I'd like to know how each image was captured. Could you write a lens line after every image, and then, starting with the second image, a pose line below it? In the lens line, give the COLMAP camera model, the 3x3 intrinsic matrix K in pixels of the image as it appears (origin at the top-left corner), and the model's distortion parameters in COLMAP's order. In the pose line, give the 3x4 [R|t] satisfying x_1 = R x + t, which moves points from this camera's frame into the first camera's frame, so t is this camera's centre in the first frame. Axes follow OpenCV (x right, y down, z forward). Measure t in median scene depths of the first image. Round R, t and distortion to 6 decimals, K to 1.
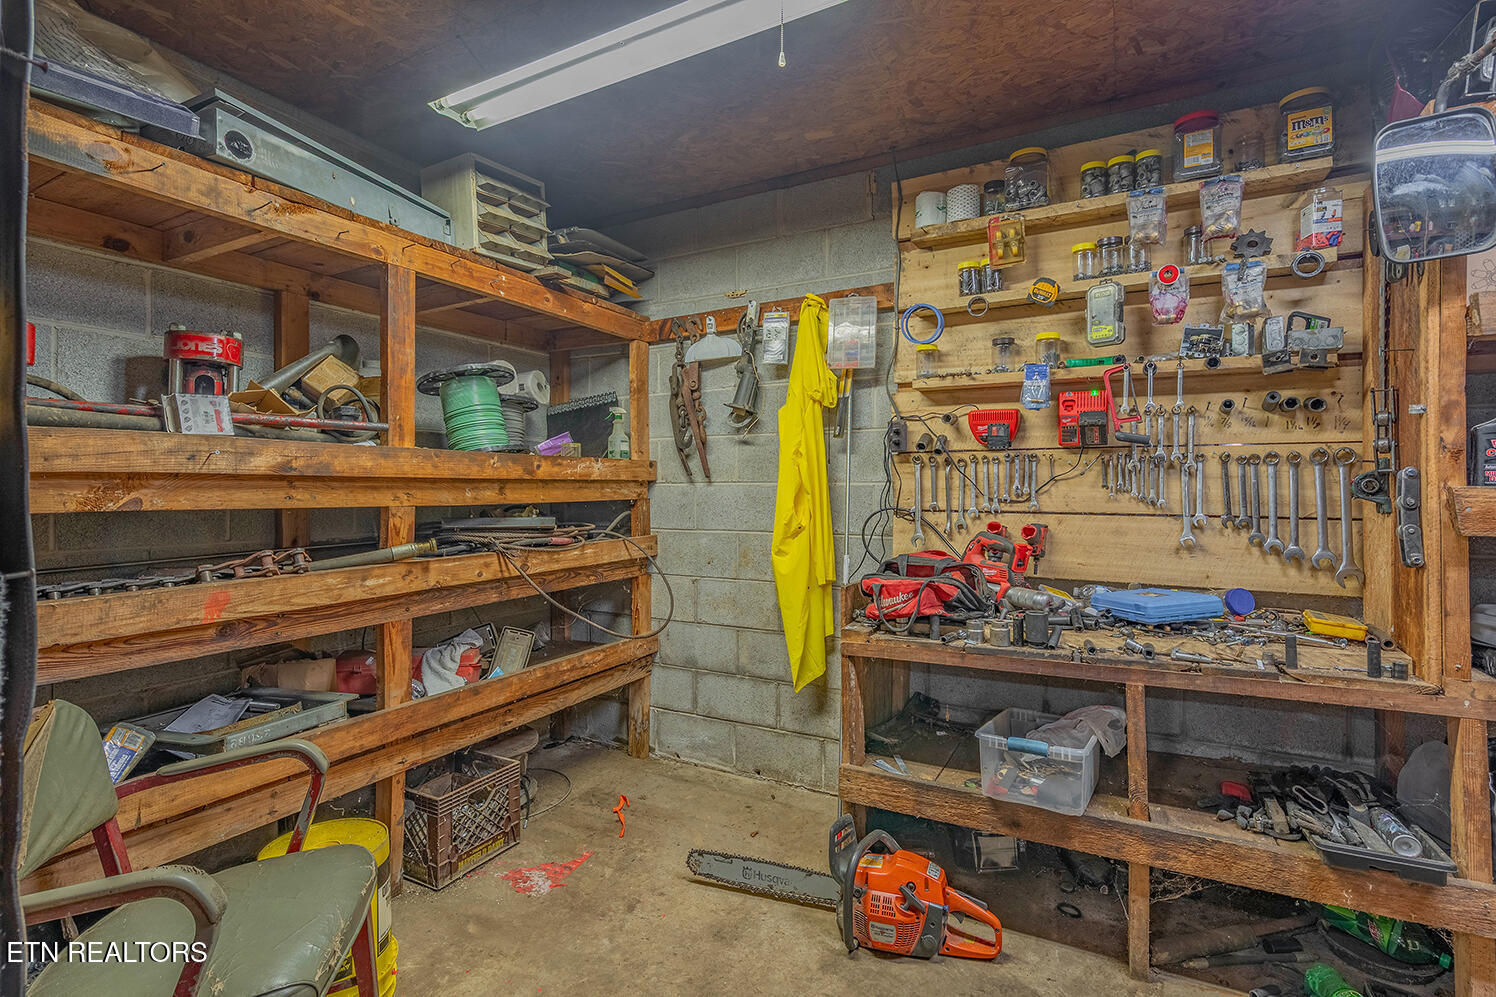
lens RADIAL K [[690.0, 0, 746.3], [0, 690.0, 503.3], [0, 0, 1]] dist [0.001454, 0.000208]
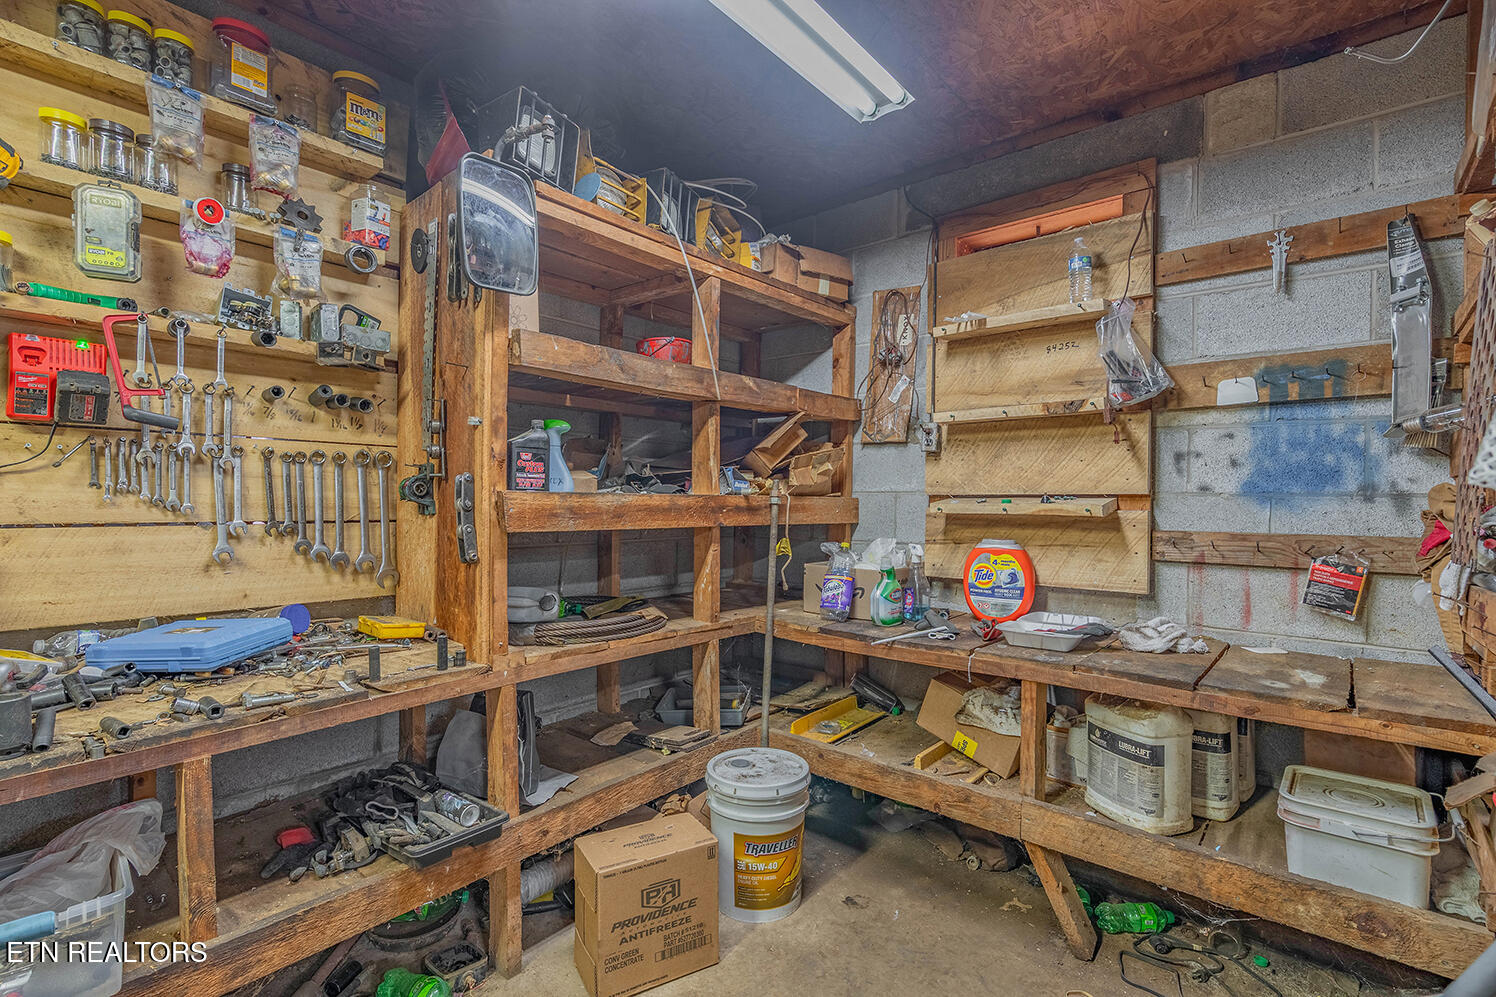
lens RADIAL K [[690.0, 0, 746.3], [0, 690.0, 503.3], [0, 0, 1]] dist [0.001454, 0.000208]
pose [[0.204730, -0.008517, 0.978781, -0.024079], [0.009842, 0.999930, 0.006642, -0.004835], [-0.978769, 0.008273, 0.204799, 0.263498]]
